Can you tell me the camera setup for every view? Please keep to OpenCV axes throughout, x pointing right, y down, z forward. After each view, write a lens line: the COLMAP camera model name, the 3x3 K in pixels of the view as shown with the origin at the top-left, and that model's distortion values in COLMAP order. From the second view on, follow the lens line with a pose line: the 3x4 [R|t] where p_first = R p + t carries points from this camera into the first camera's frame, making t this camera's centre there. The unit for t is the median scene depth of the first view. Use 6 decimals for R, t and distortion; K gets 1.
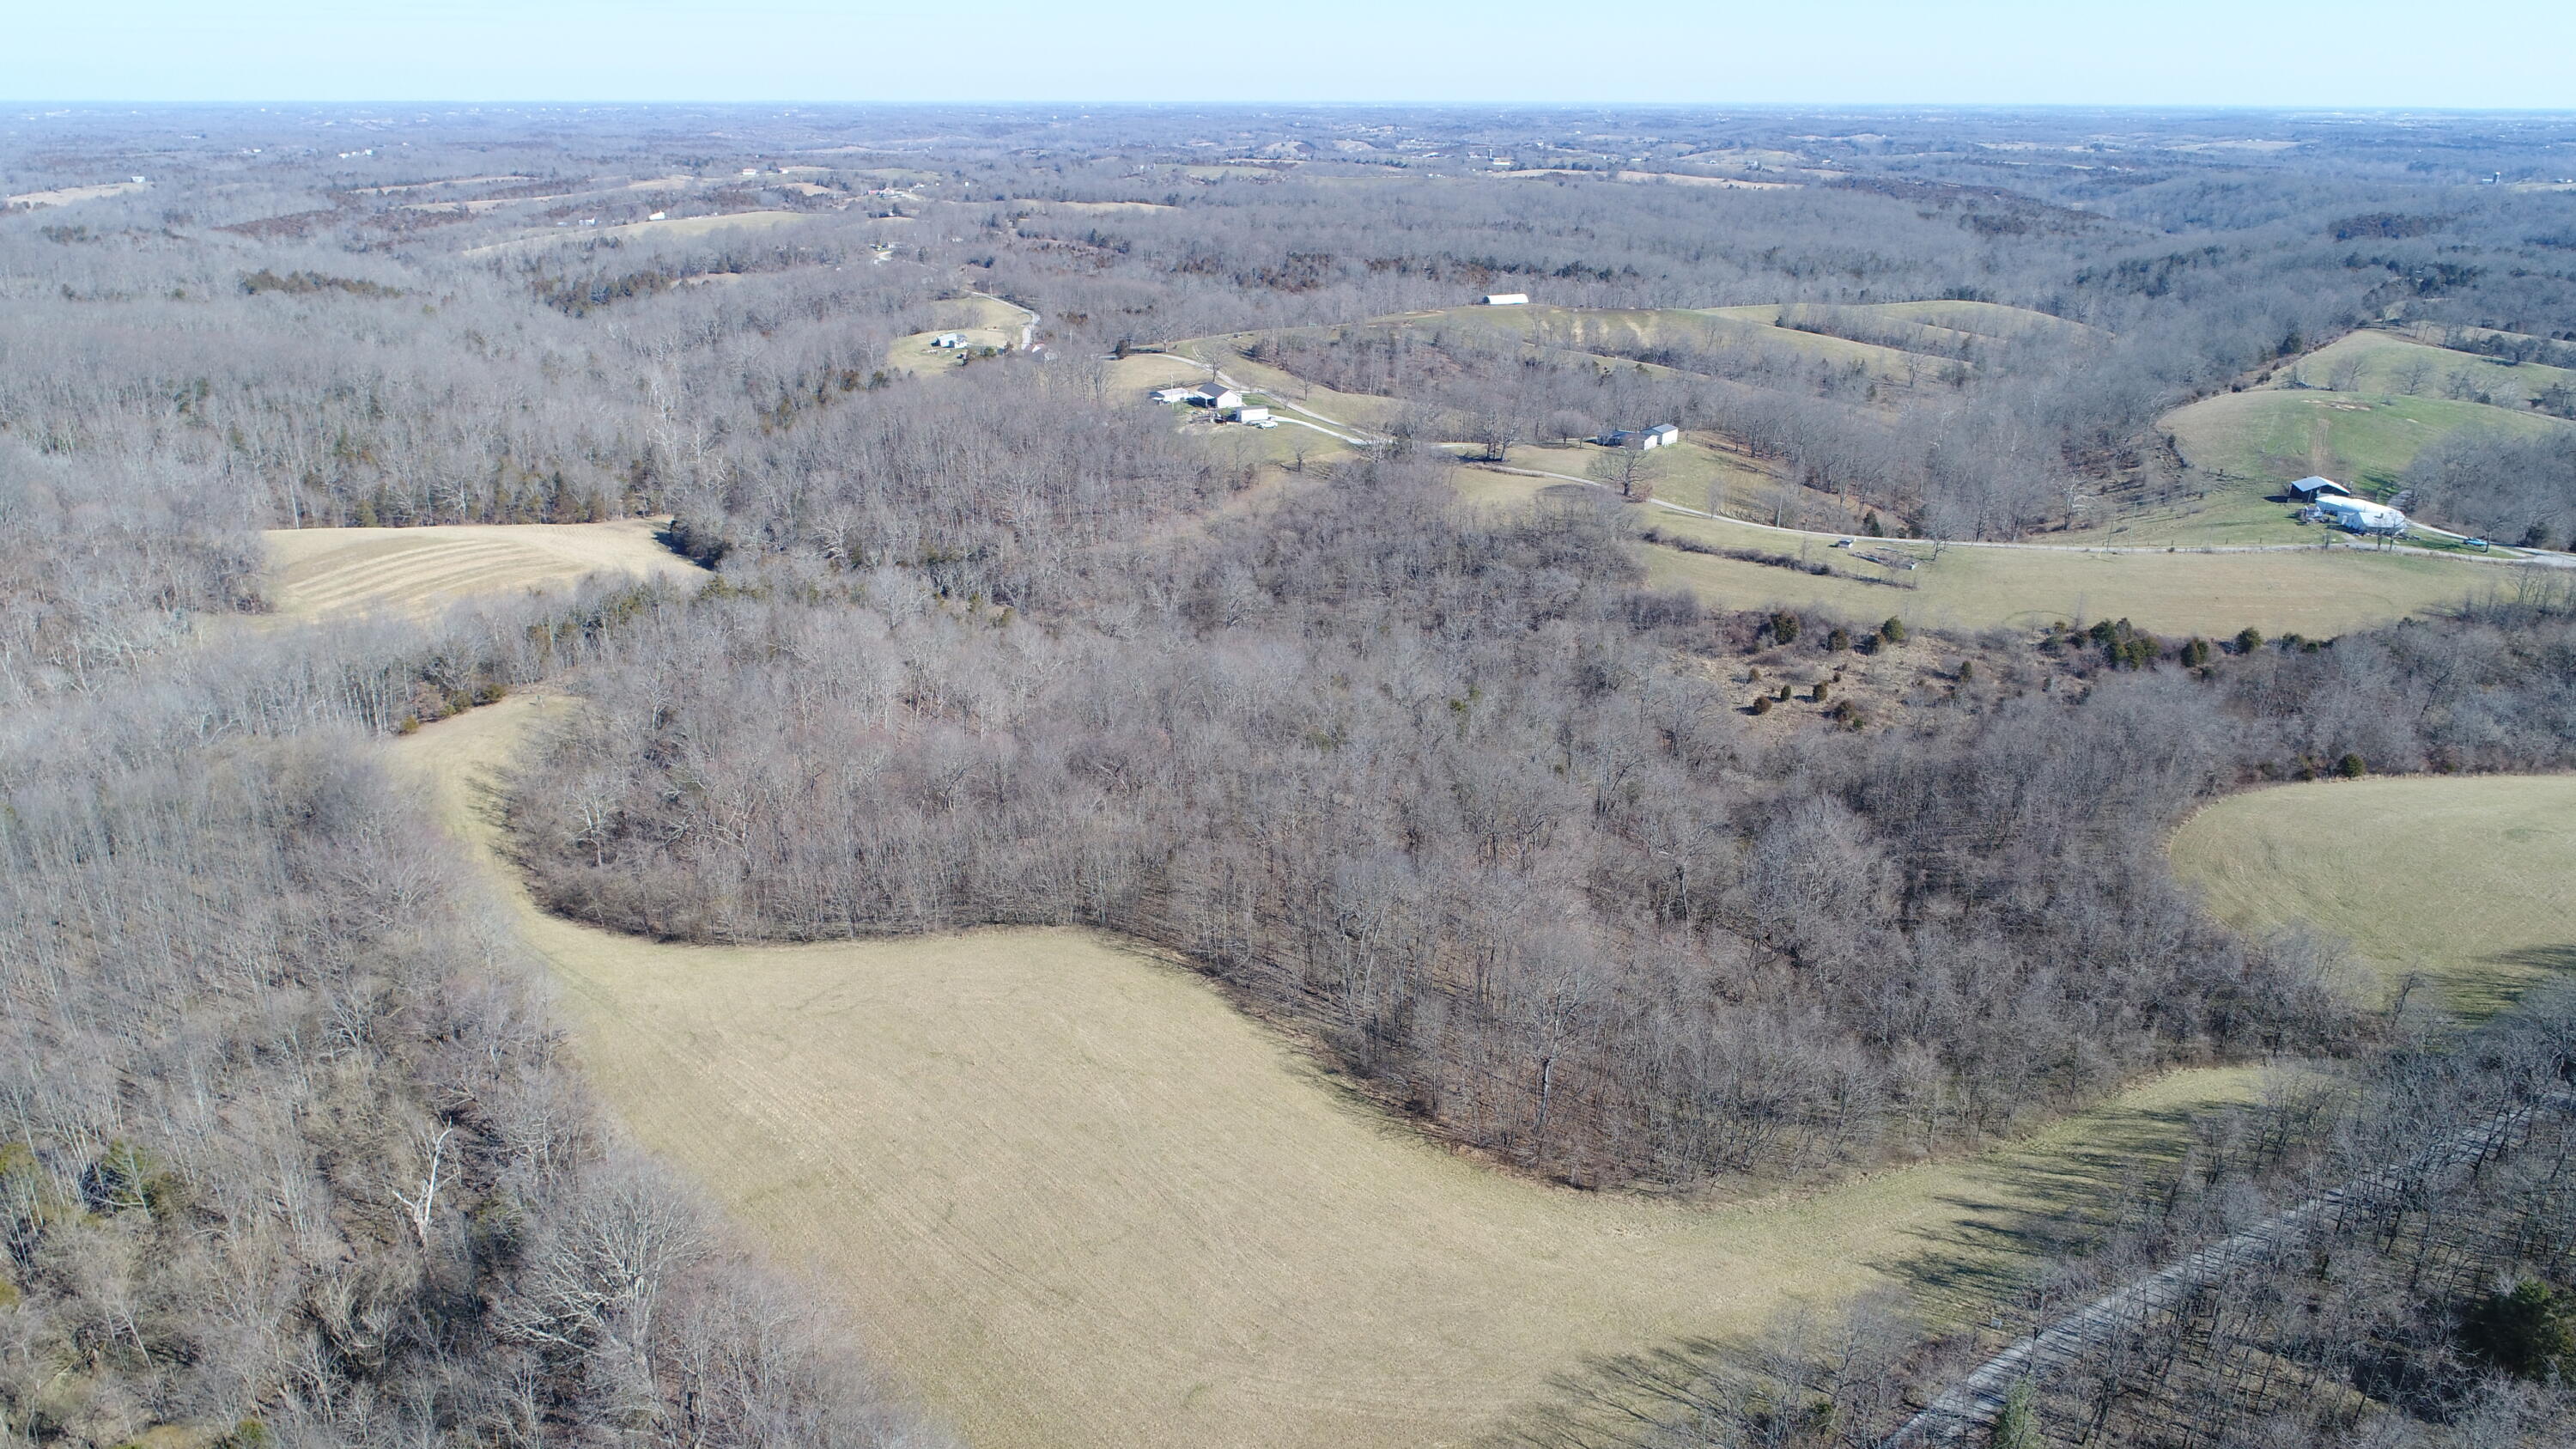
lens RADIAL K [[1696.2, 0, 1288.0], [0, 1696.2, 724.5], [0, 0, 1]] dist [-0.003633, 0.000231]
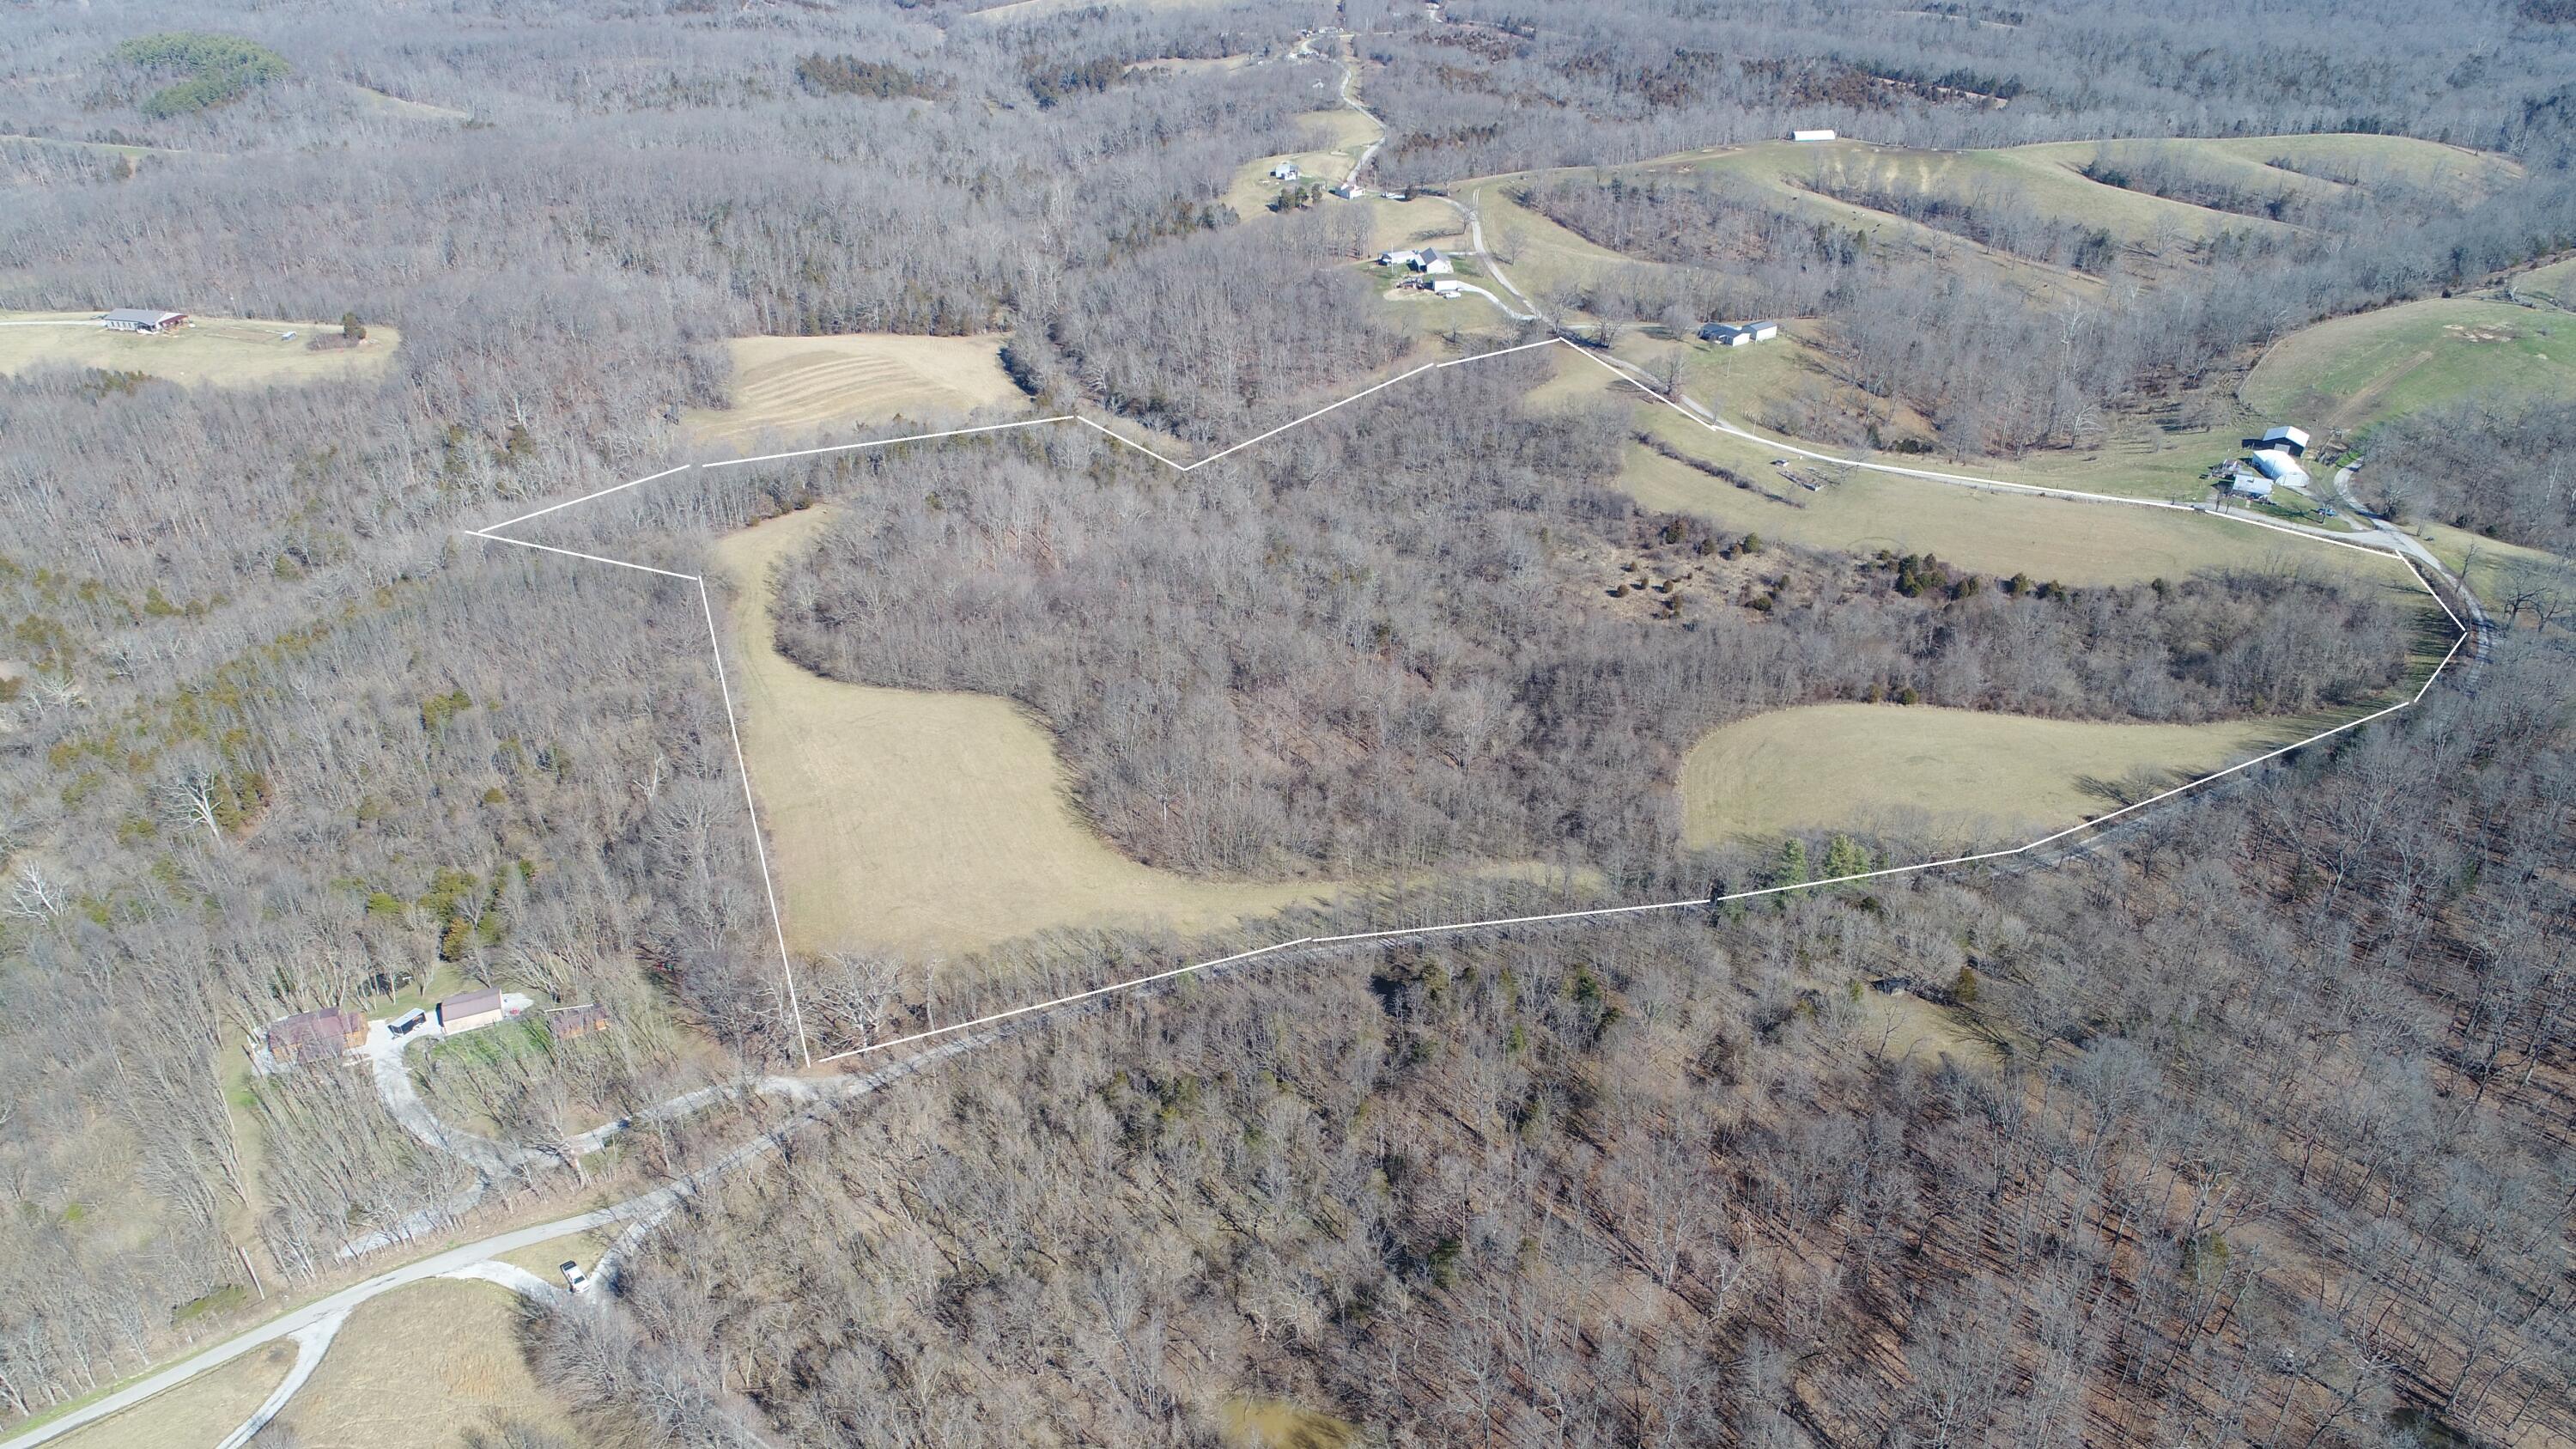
lens RADIAL K [[1696.2, 0, 1288.0], [0, 1696.2, 724.5], [0, 0, 1]] dist [-0.003633, 0.000231]
pose [[0.949090, 0.136129, -0.284071, 0.385112], [-0.086648, 0.979834, 0.180048, -0.116957], [0.302852, -0.146268, 0.941746, -0.361045]]
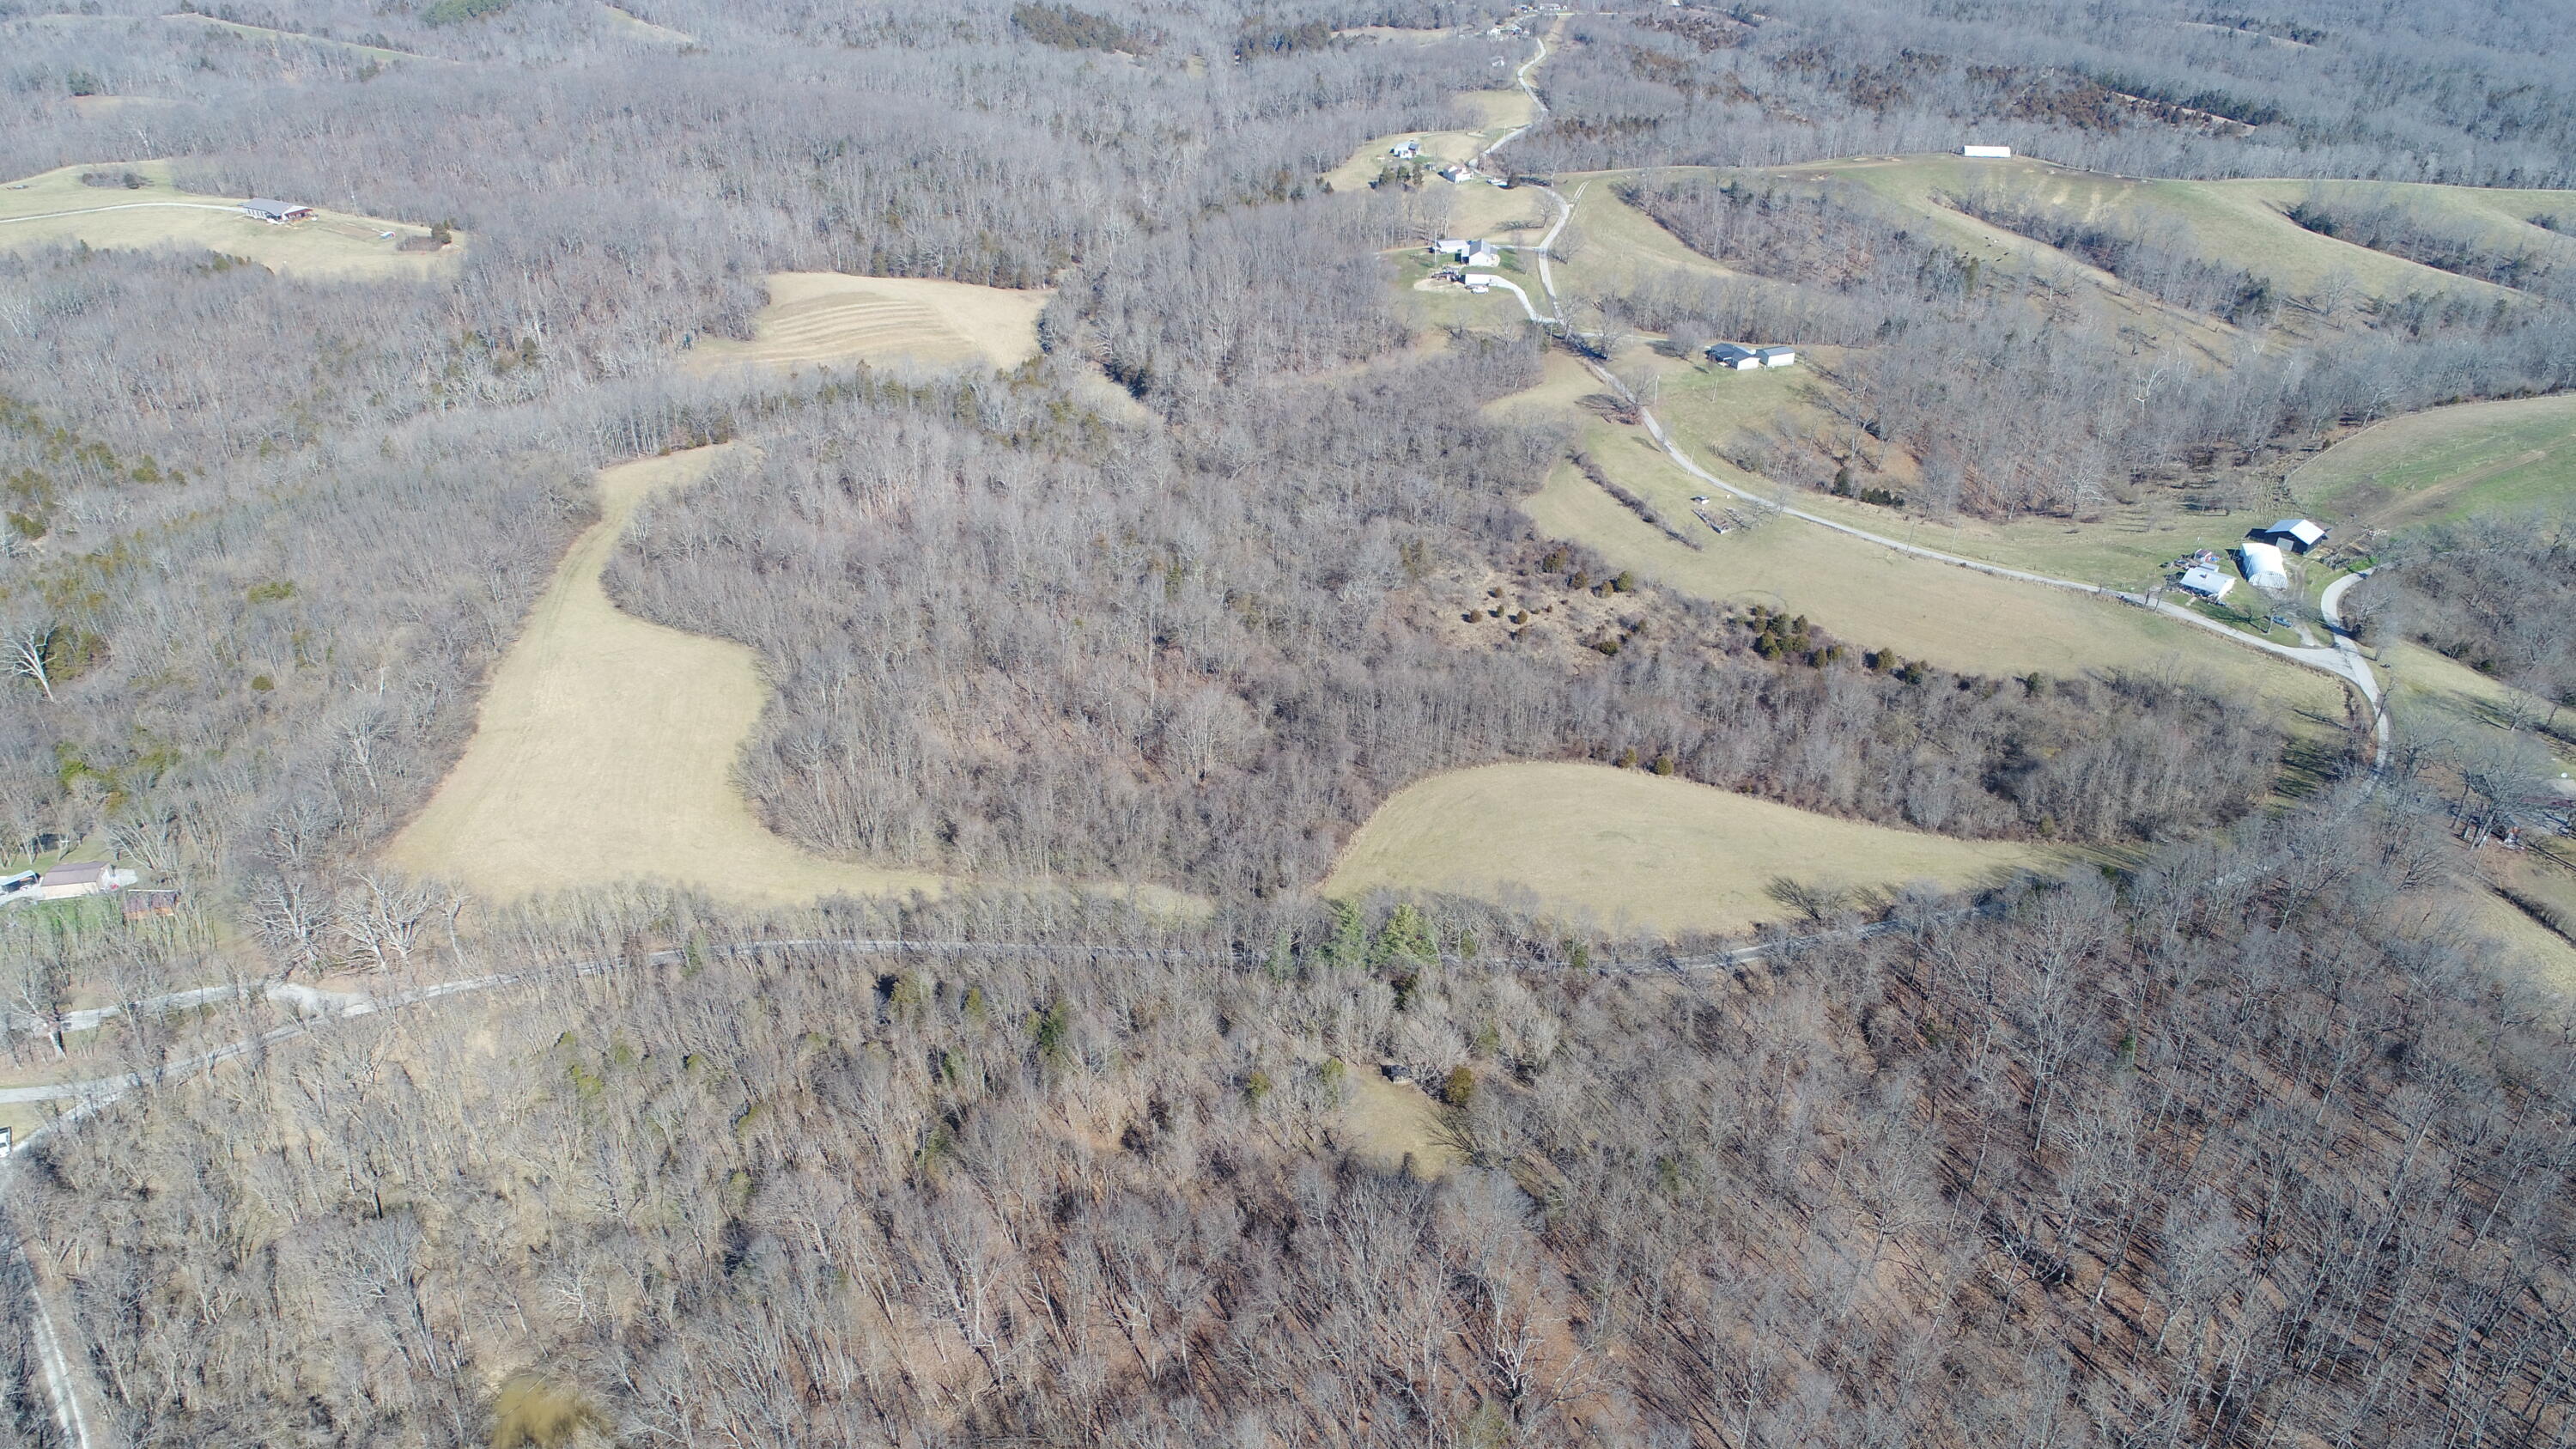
lens RADIAL K [[1696.2, 0, 1288.0], [0, 1696.2, 724.5], [0, 0, 1]] dist [-0.003633, 0.000231]
pose [[0.862989, 0.258136, -0.434299, 0.669540], [-0.176651, 0.959532, 0.219300, -0.173349], [0.473333, -0.112534, 0.873666, -0.200990]]
